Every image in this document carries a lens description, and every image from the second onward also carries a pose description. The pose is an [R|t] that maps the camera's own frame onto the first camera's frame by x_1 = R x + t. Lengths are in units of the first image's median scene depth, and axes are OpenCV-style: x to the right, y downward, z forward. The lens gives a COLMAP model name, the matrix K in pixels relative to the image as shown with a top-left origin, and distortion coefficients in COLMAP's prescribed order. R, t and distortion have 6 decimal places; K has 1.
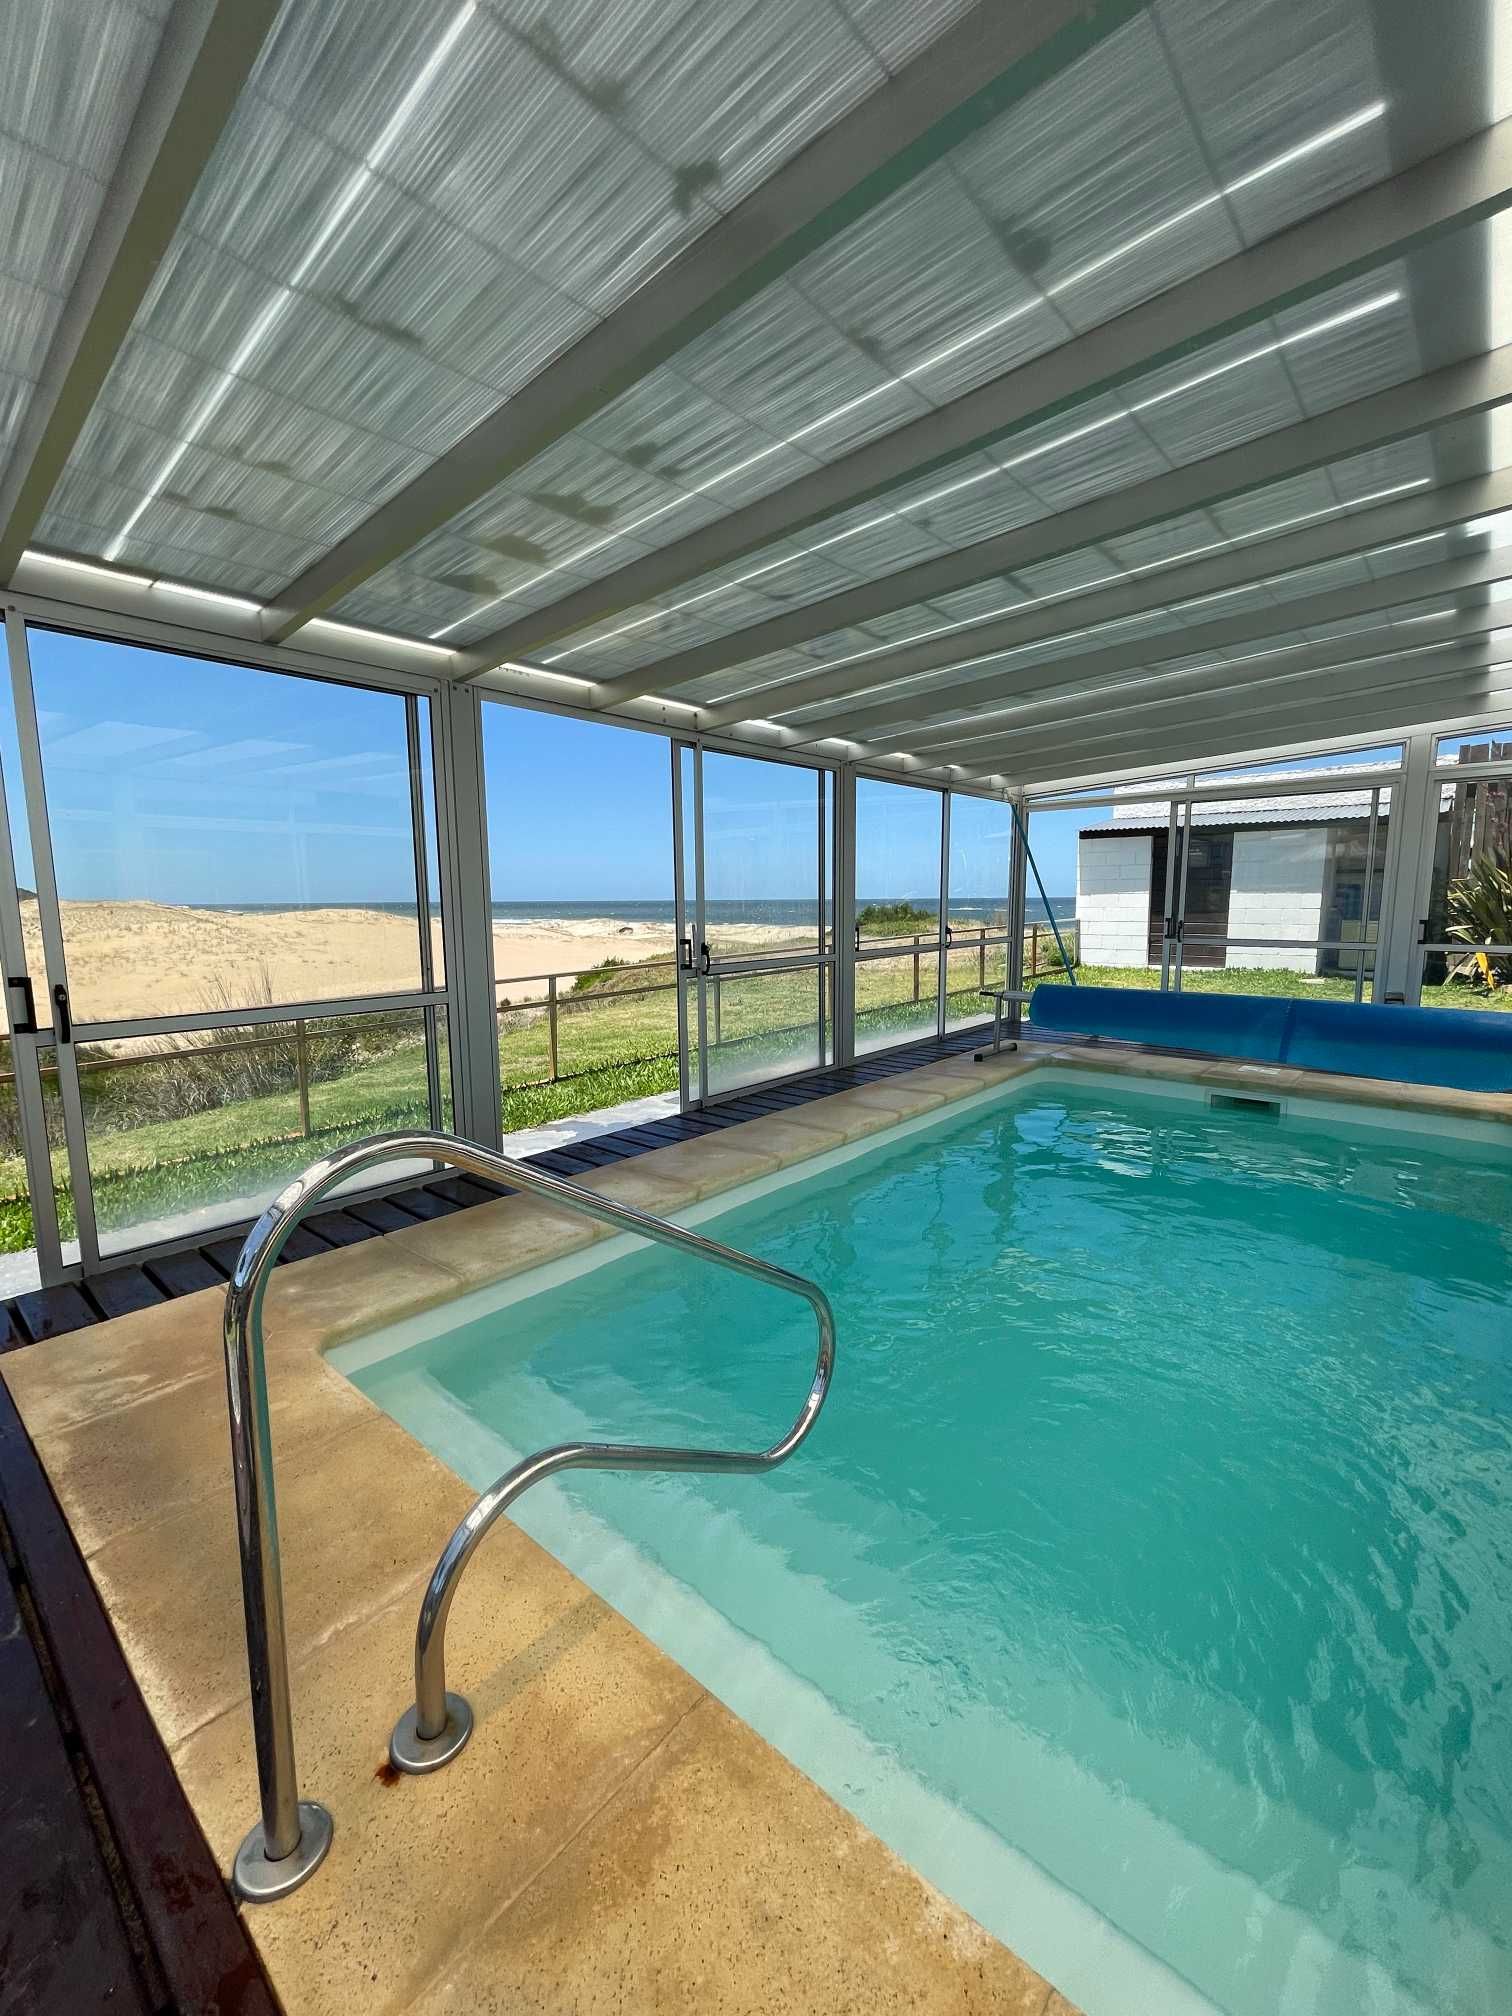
lens RADIAL K [[818.7, 0, 750.3], [0, 818.7, 1002.5], [0, 0, 1]] dist [-0.007019, 0.000016]
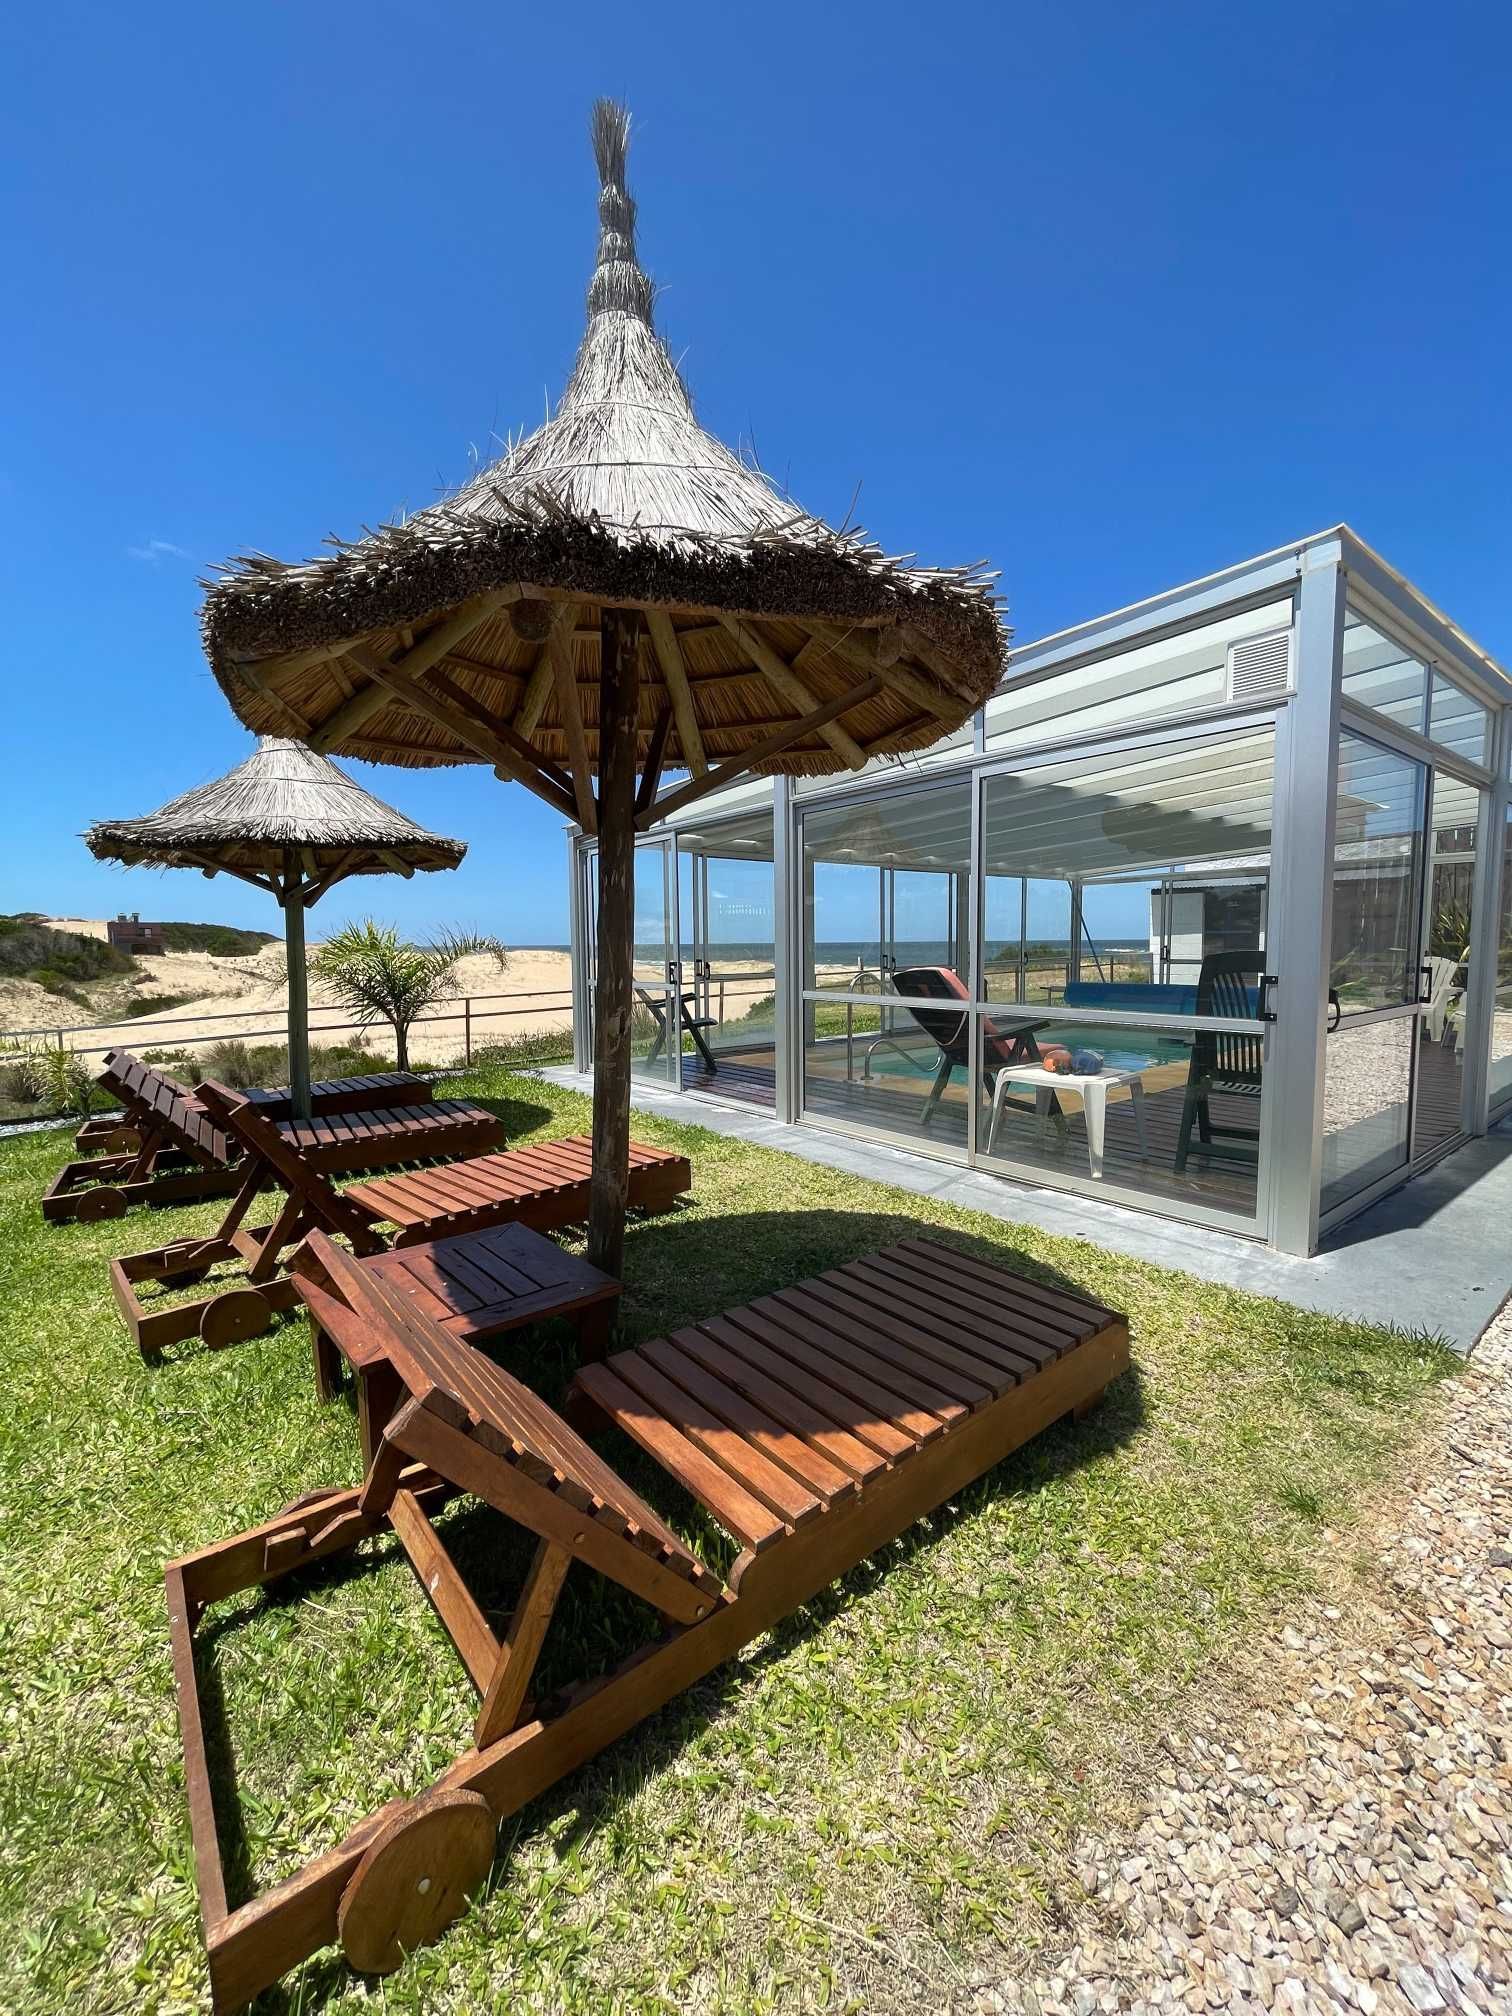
lens RADIAL K [[818.7, 0, 750.3], [0, 818.7, 1002.5], [0, 0, 1]] dist [-0.007019, 0.000016]
pose [[0.986051, 0.010467, -0.166116, -0.043331], [-0.019100, 0.998544, -0.050455, 0.102150], [0.165346, 0.052924, 0.984815, -0.742944]]
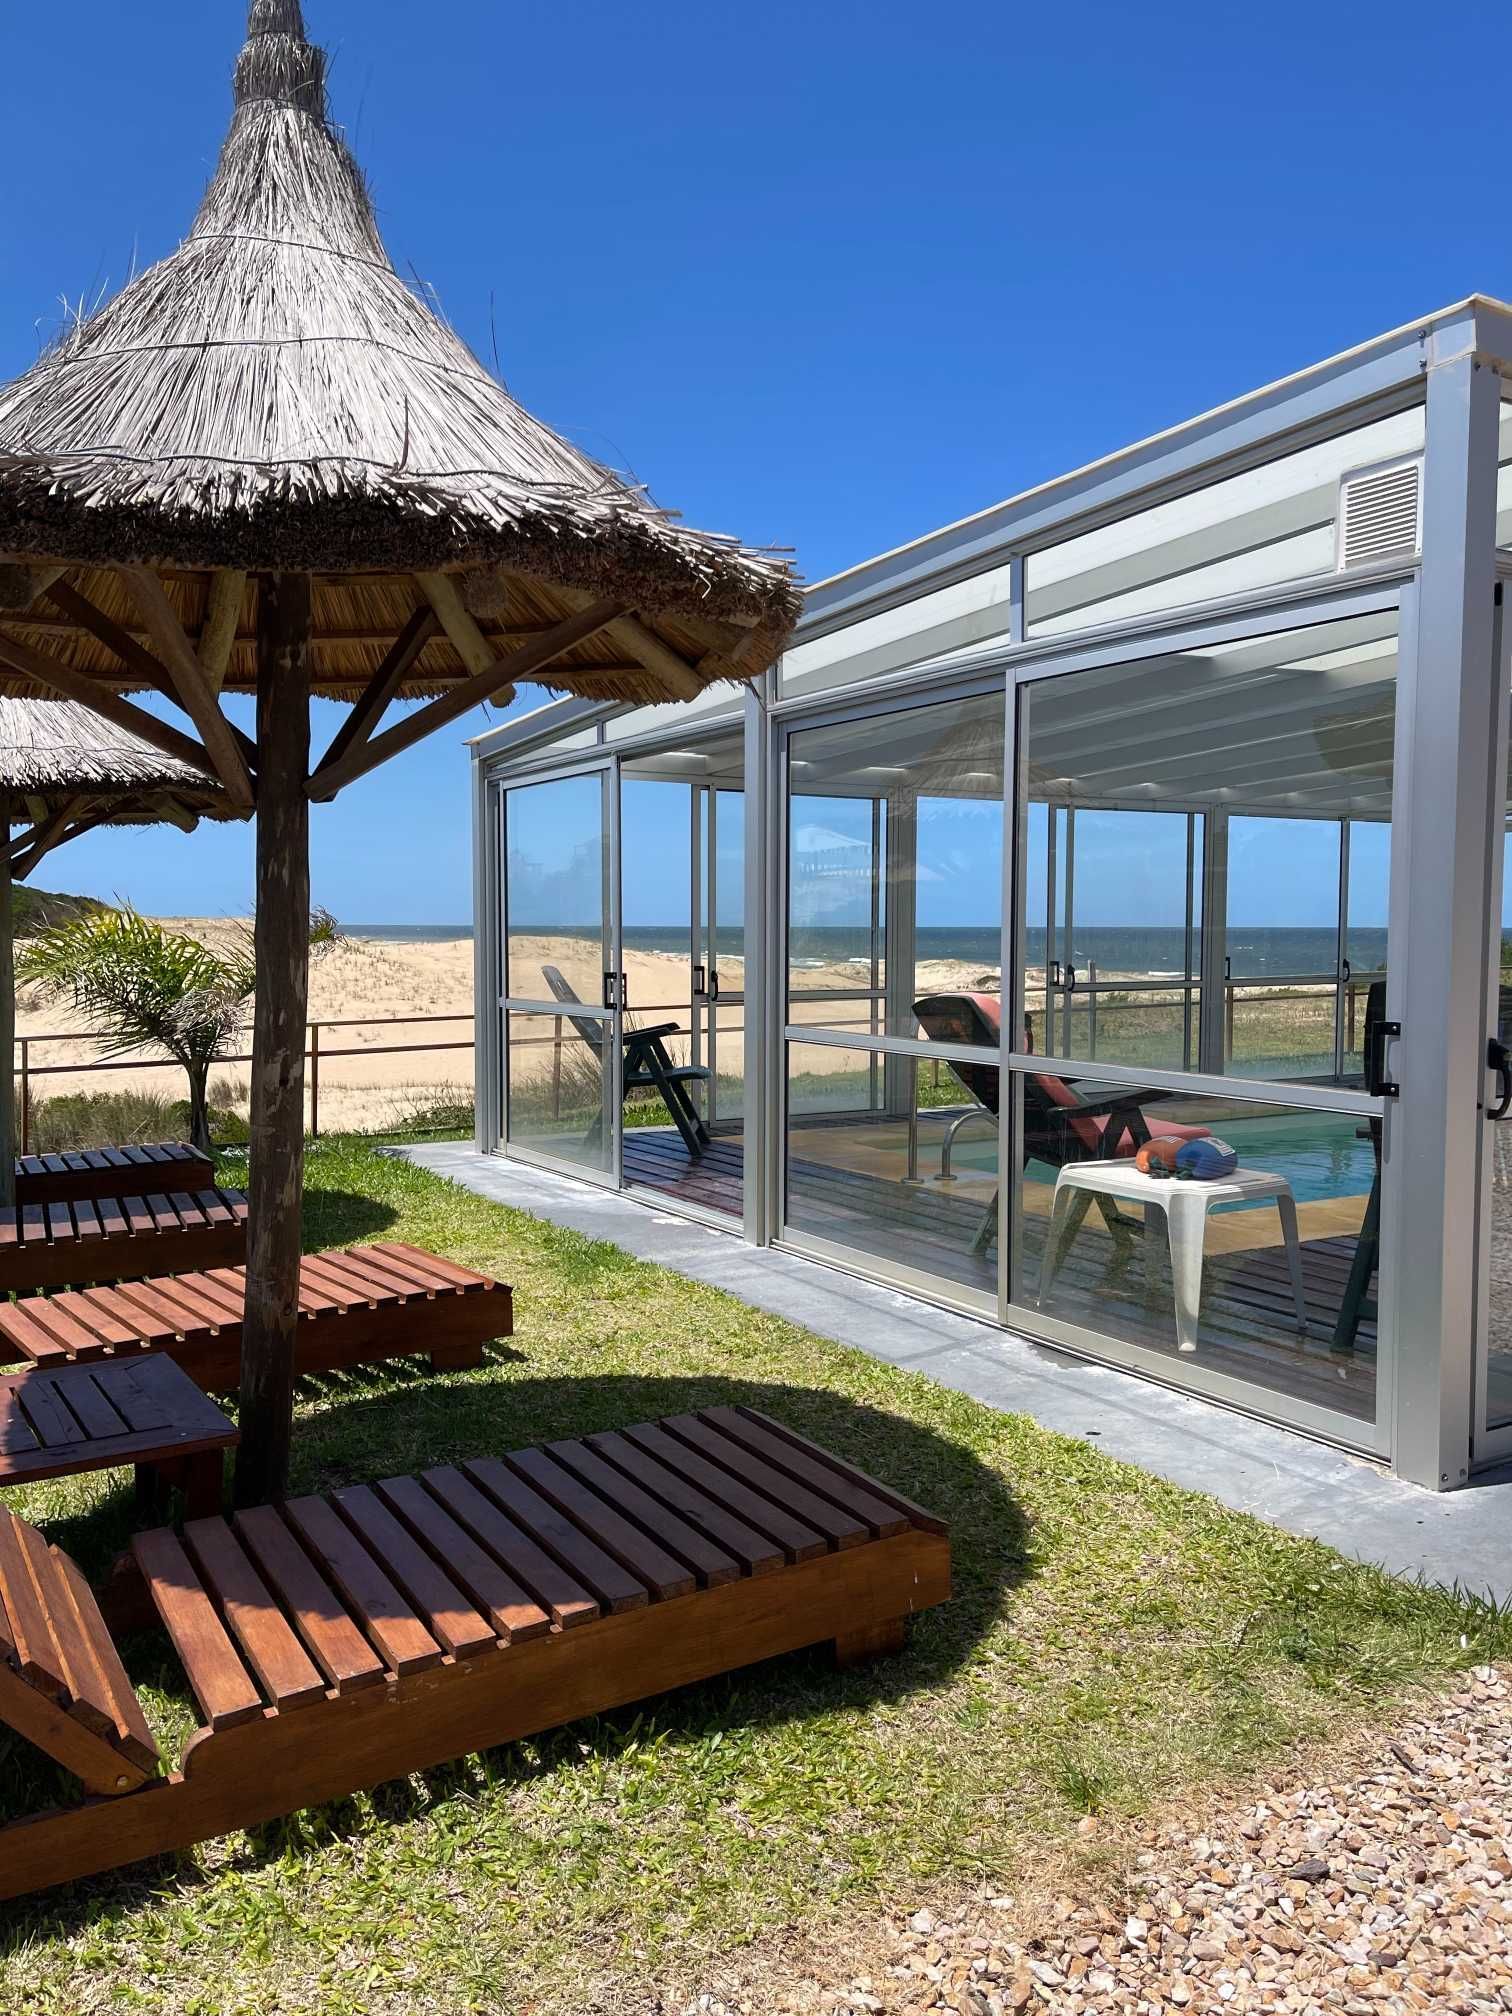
lens RADIAL K [[1538.6, 0, 756.0], [0, 1538.6, 1008.0], [0, 0, 1]] dist [0.069321, -0.103115]
pose [[0.955066, 0.026458, -0.295210, 0.105534], [-0.047549, 0.996785, -0.064492, 0.098754], [0.292554, 0.075631, 0.953253, -0.808695]]
